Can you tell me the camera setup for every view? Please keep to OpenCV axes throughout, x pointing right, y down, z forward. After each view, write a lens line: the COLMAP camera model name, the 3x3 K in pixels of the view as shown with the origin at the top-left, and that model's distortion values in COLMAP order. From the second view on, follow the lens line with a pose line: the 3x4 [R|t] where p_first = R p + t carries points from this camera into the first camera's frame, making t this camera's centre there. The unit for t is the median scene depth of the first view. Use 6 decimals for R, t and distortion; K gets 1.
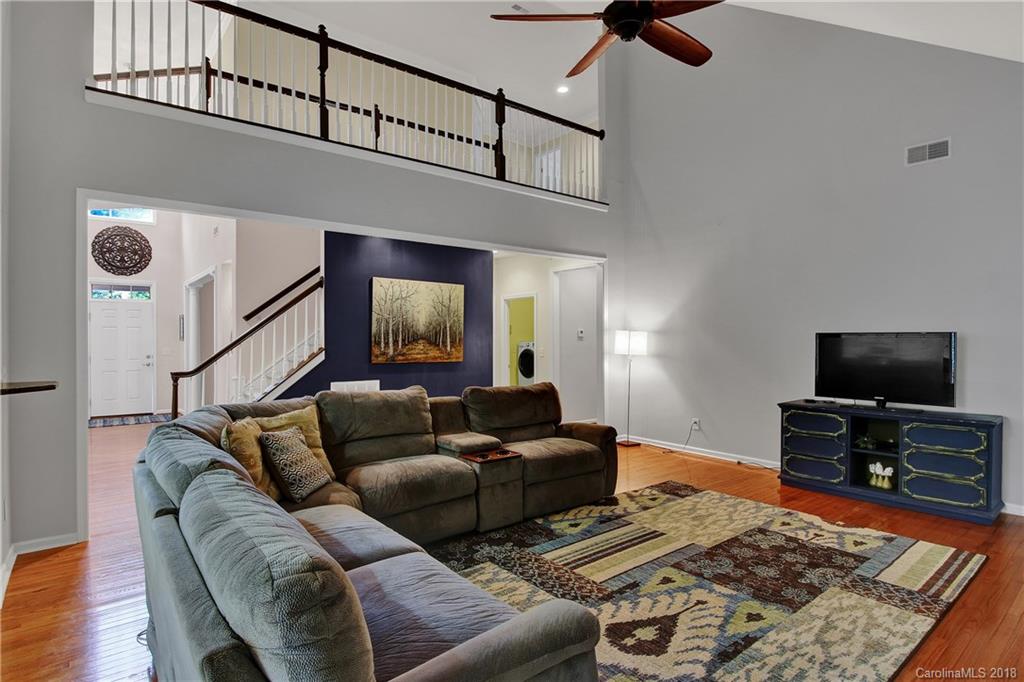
lens RADIAL K [[523.5, 0, 512.0], [0, 523.5, 341.0], [0, 0, 1]] dist [-0.001724, -0.017837]
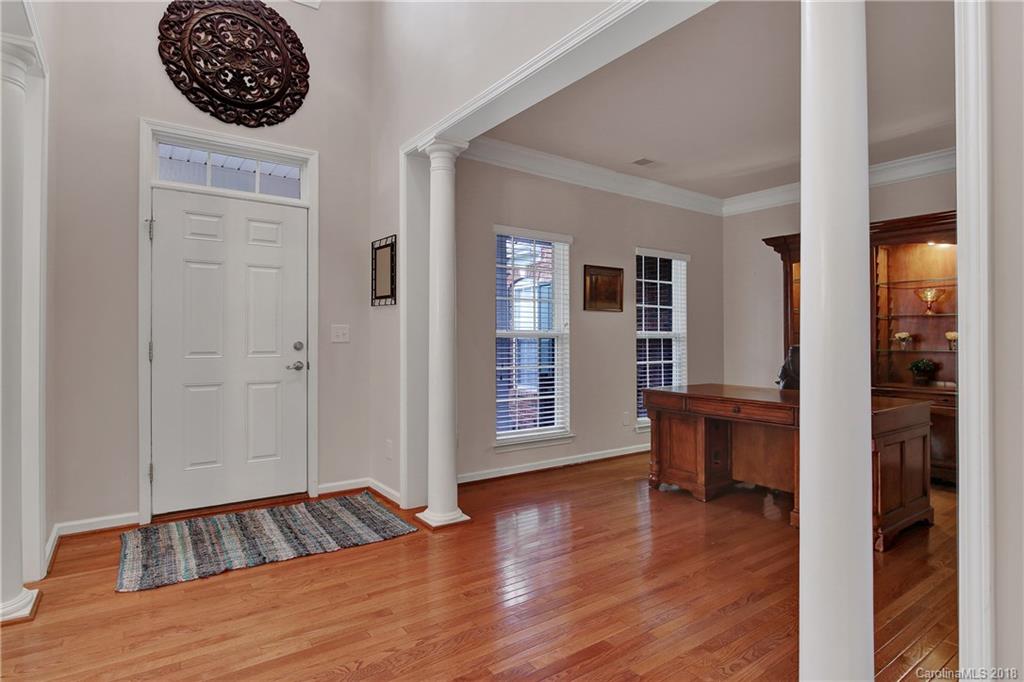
lens RADIAL K [[535.9, 0, 512.0], [0, 535.9, 341.0], [0, 0, 1]] dist [-0.001985, -0.000819]
pose [[0.998881, 0.008238, -0.046565, -0.536047], [-0.008429, 0.999957, -0.003904, 0.027412], [0.046531, 0.004292, 0.998908, 0.629661]]
